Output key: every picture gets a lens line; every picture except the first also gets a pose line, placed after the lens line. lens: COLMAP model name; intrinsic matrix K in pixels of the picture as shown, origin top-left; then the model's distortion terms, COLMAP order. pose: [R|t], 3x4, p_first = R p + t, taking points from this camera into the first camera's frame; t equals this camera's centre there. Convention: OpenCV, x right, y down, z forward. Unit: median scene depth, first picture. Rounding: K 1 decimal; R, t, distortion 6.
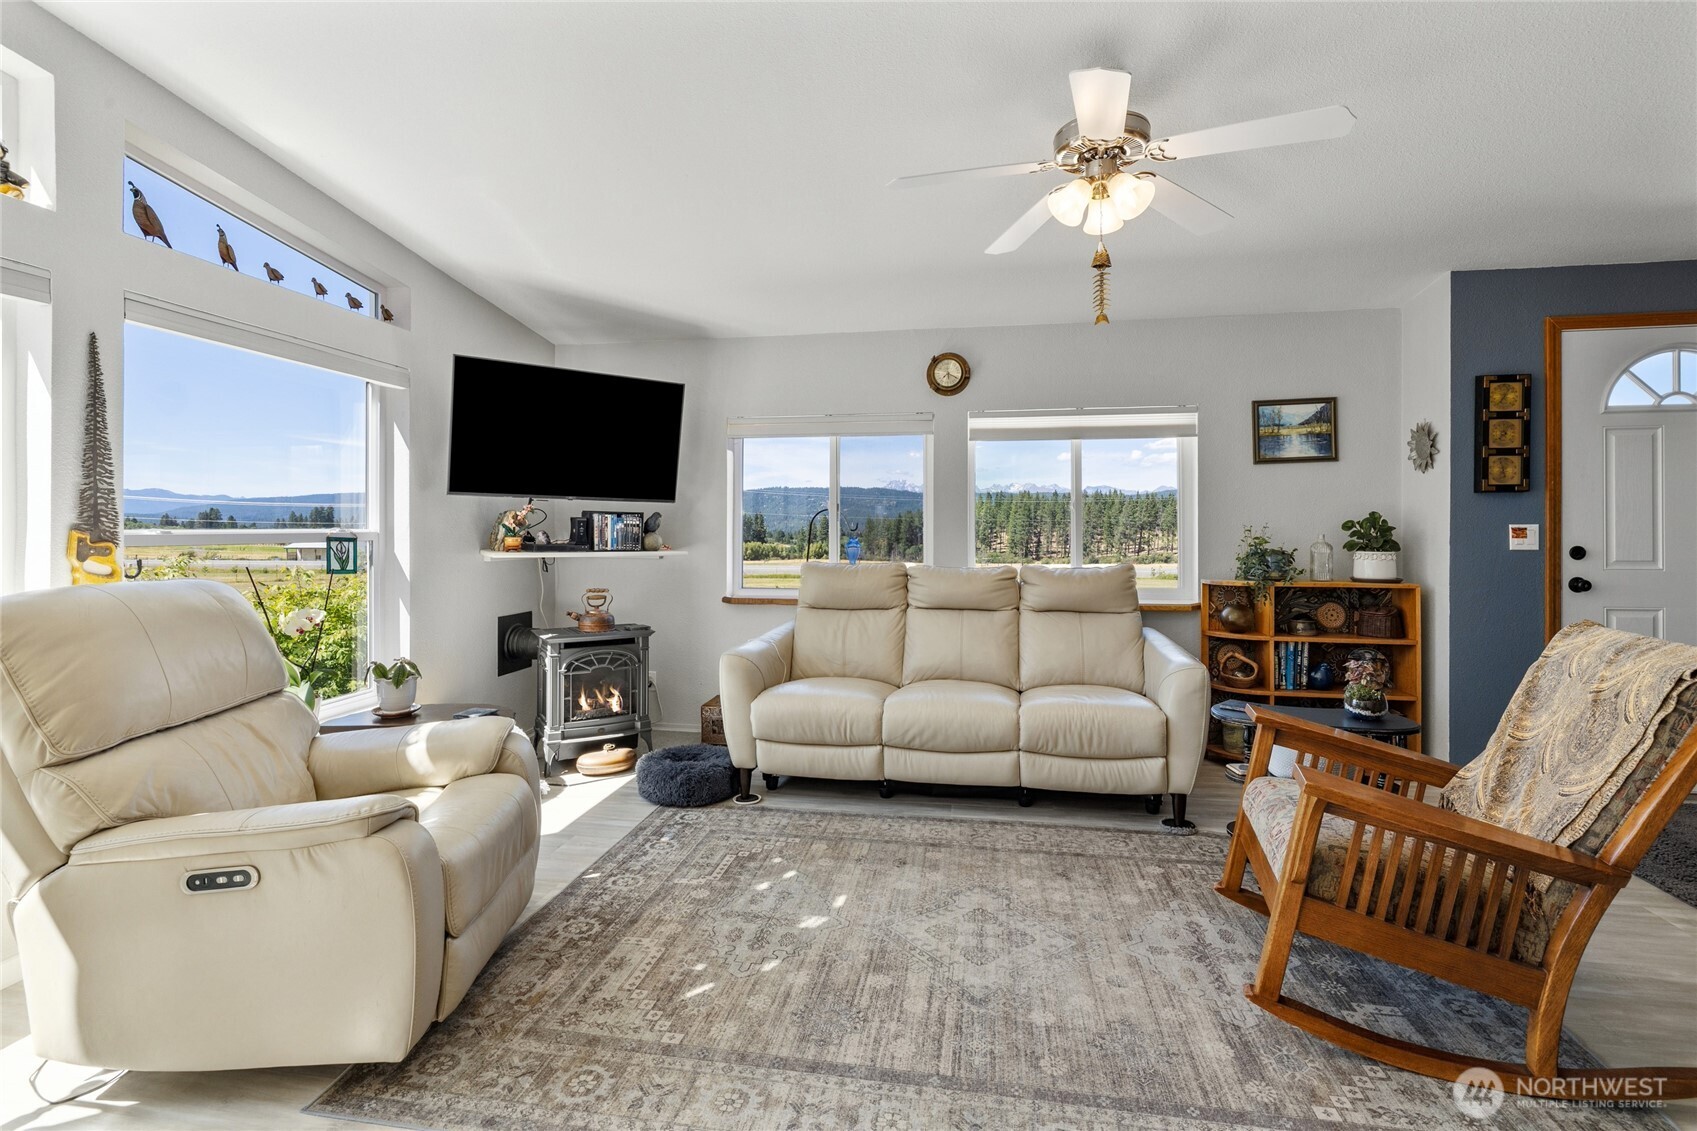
lens RADIAL K [[781.8, 0, 846.7], [0, 781.8, 528.1], [0, 0, 1]] dist [-0.003379, -0.000056]
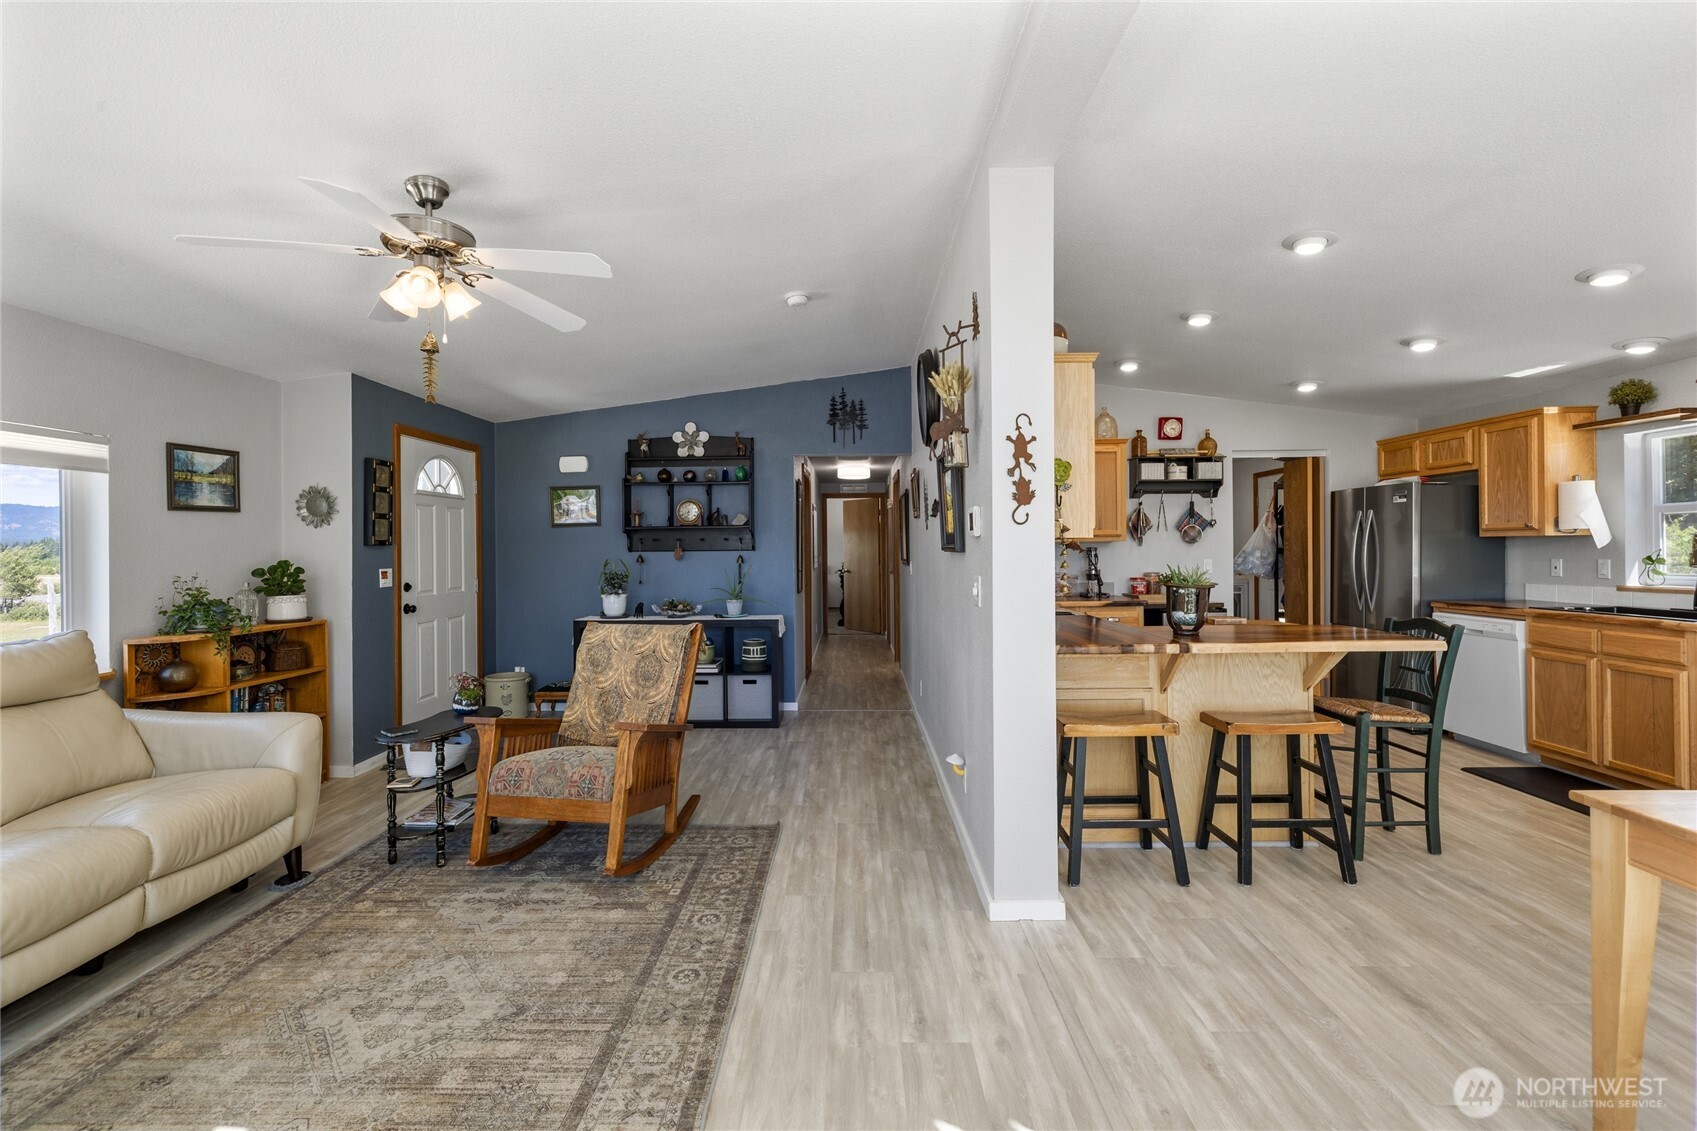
lens RADIAL K [[712.8, 0, 844.5], [0, 712.8, 553.2], [0, 0, 1]] dist [0.001618, 0.000031]
pose [[-0.156277, -0.004434, 0.987703, -0.521924], [0.008414, 0.999948, 0.005820, -0.033184], [-0.987677, 0.009221, -0.156231, 0.391084]]
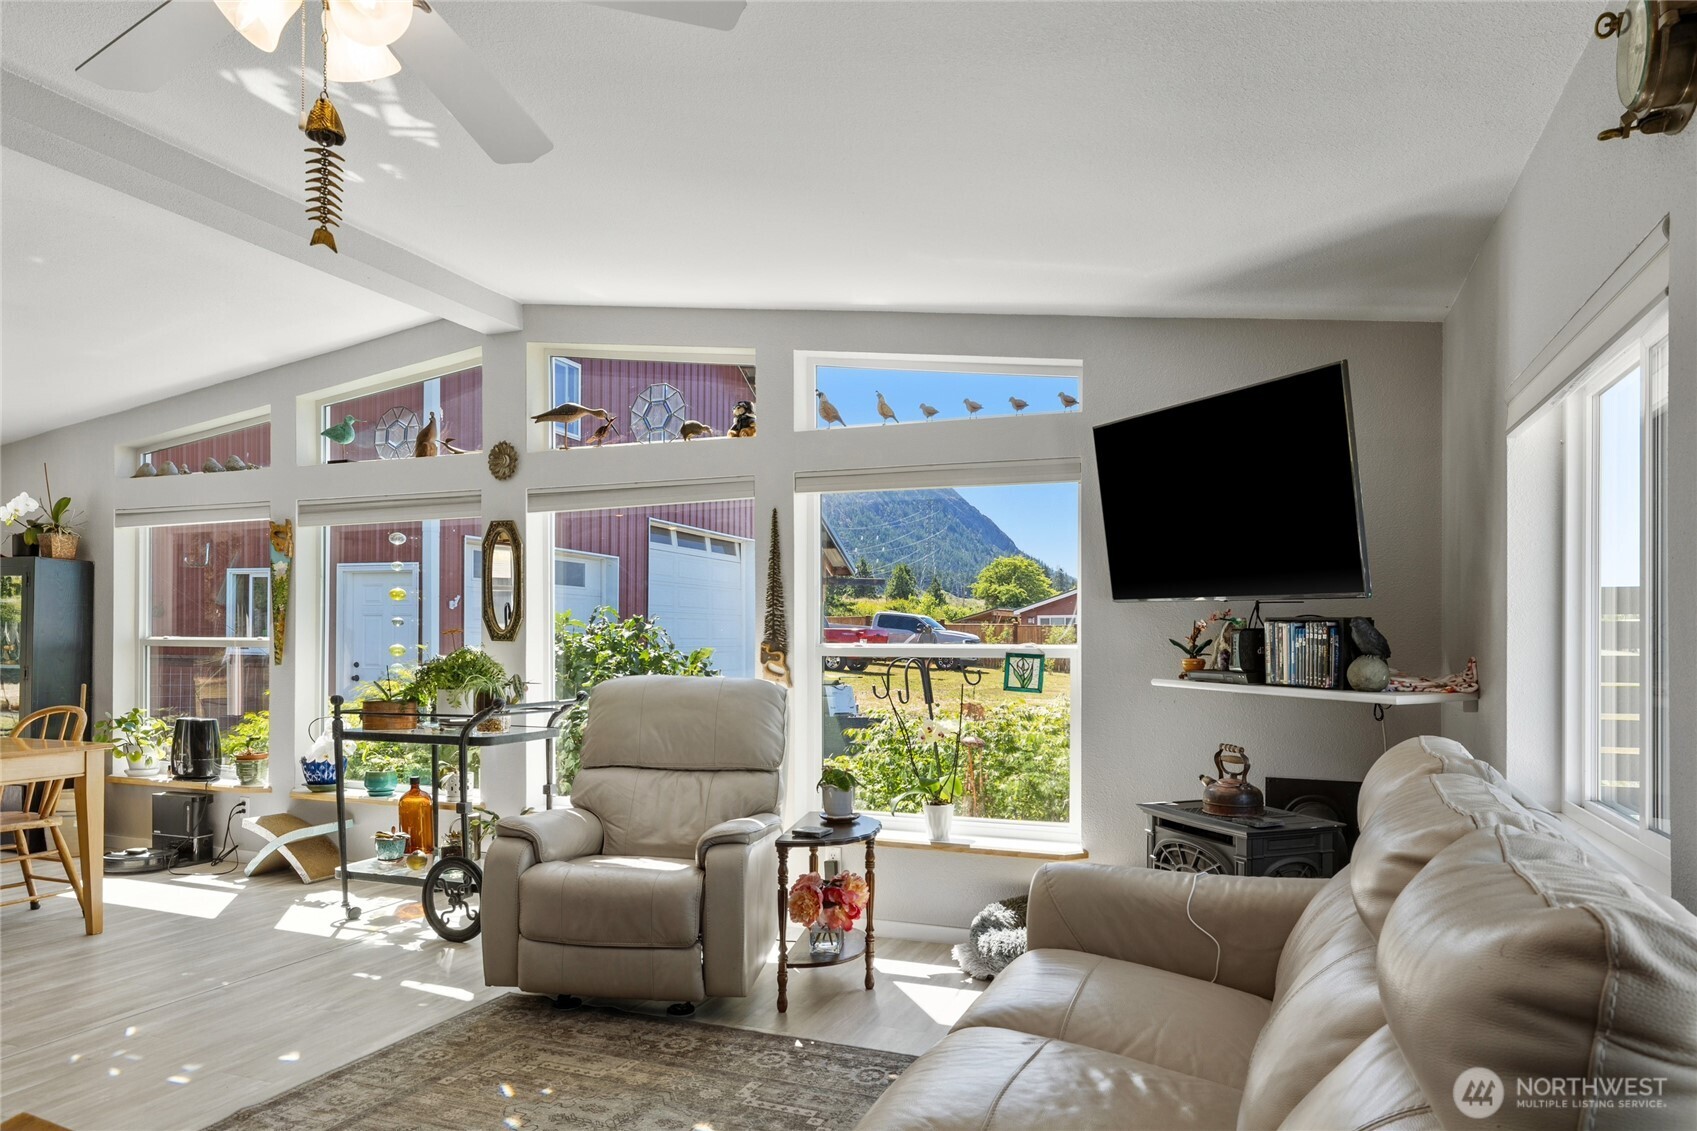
lens RADIAL K [[1081.7, 0, 855.3], [0, 1081.7, 646.6], [0, 0, 1]] dist [0.002371, 0.003137]
pose [[-0.202407, 0.005189, -0.979288, 0.646492], [-0.006572, 0.999956, 0.006657, -0.003631], [0.979280, 0.007783, -0.202364, 1.007488]]
